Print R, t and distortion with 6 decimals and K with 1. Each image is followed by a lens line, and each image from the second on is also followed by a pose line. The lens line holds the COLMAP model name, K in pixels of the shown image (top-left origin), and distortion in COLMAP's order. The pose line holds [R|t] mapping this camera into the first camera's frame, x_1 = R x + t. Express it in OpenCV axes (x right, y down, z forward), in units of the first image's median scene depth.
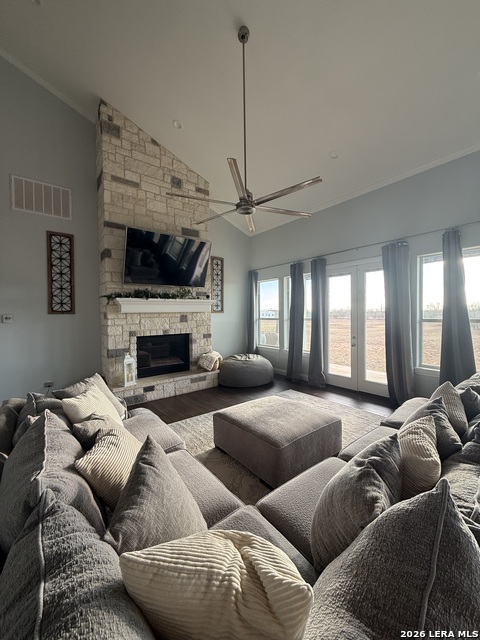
lens RADIAL K [[253.2, 0, 237.5], [0, 253.2, 319.8], [0, 0, 1]] dist [0.000275, -0.000441]
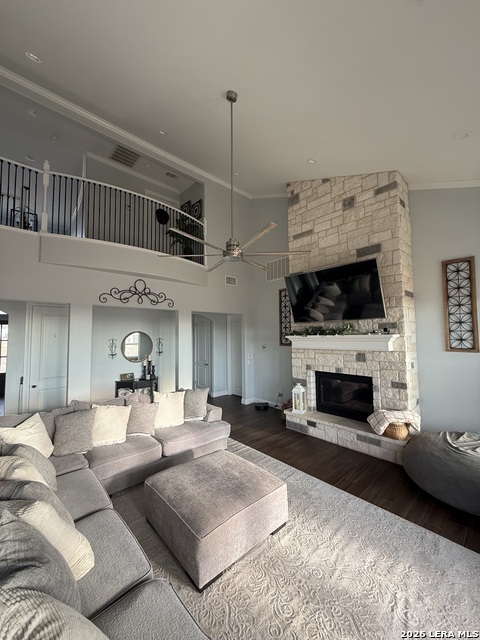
lens RADIAL K [[253.2, 0, 236.9], [0, 253.2, 317.4], [0, 0, 1]] dist [0.000275, -0.000441]
pose [[0.070524, -0.051216, -0.996194, 0.621484], [-0.007721, 0.998623, -0.051888, -0.094510], [0.997480, 0.011351, 0.070032, 0.570564]]
